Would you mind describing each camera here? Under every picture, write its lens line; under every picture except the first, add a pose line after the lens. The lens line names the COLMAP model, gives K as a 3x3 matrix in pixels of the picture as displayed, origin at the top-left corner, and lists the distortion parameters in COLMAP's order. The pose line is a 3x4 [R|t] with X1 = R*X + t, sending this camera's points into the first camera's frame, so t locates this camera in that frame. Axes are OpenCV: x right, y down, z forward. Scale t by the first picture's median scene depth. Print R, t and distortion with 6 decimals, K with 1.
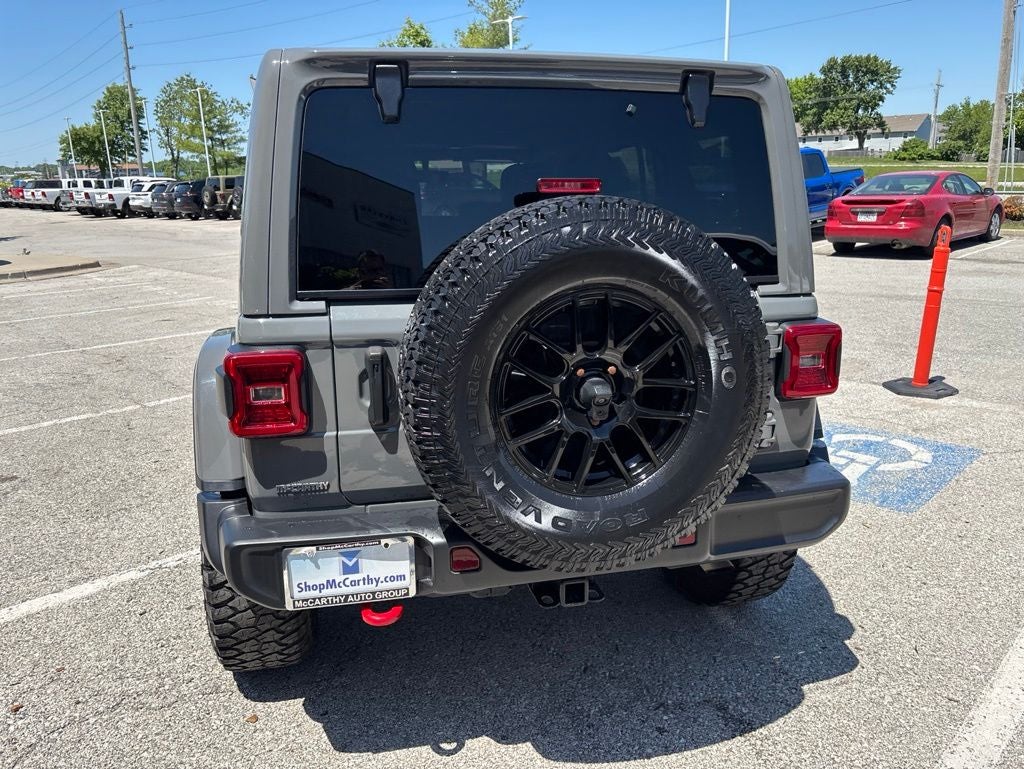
lens RADIAL K [[777.2, 0, 502.1], [0, 777.2, 380.3], [0, 0, 1]] dist [0.049459, -0.061432]
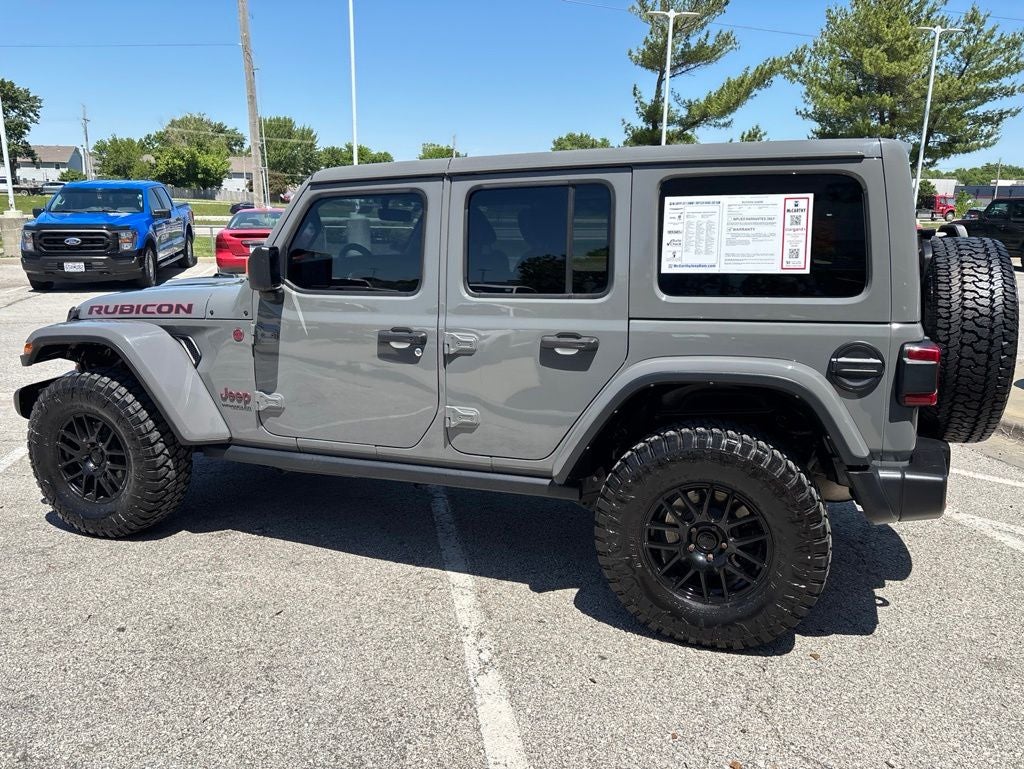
lens RADIAL K [[777.2, 0, 509.1], [0, 777.2, 379.6], [0, 0, 1]] dist [0.049459, -0.061432]
pose [[0.551995, -0.158592, 0.818627, -1.680157], [0.190371, 0.979787, 0.061448, -0.183100], [-0.811825, 0.121924, 0.571029, 0.689941]]
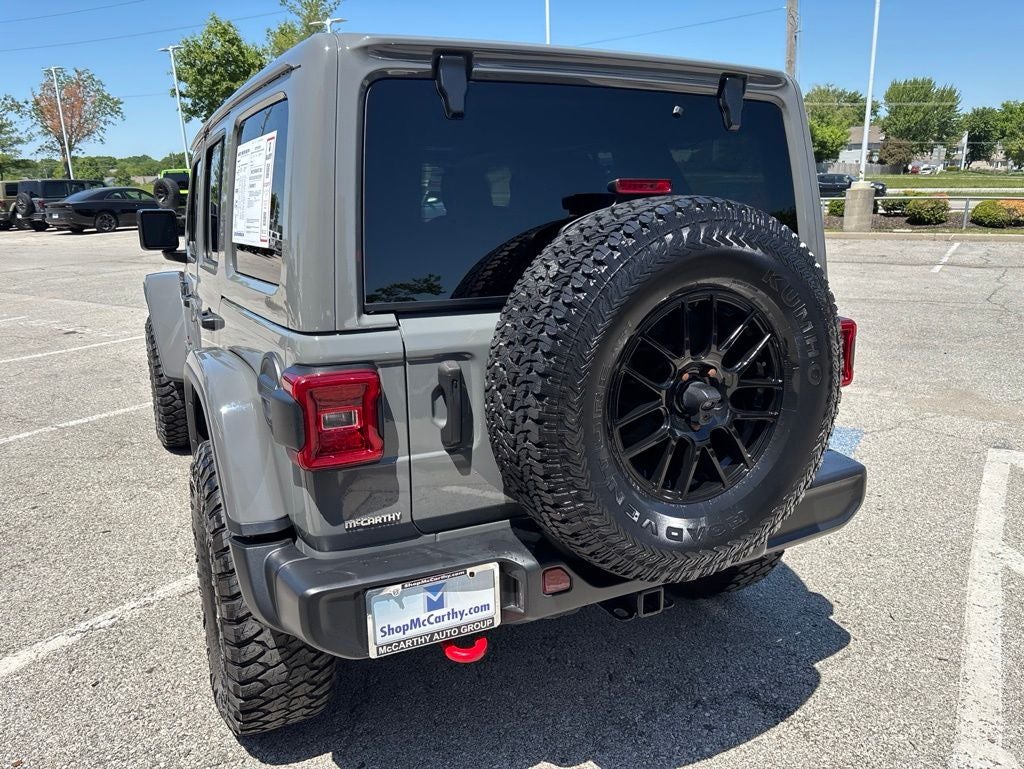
lens RADIAL K [[777.2, 0, 503.7], [0, 777.2, 387.4], [0, 0, 1]] dist [0.049459, -0.061432]
pose [[0.972831, -0.055374, 0.224795, -0.269217], [0.055457, 0.998443, 0.005951, -0.012169], [-0.224774, 0.006677, 0.974388, 0.075851]]
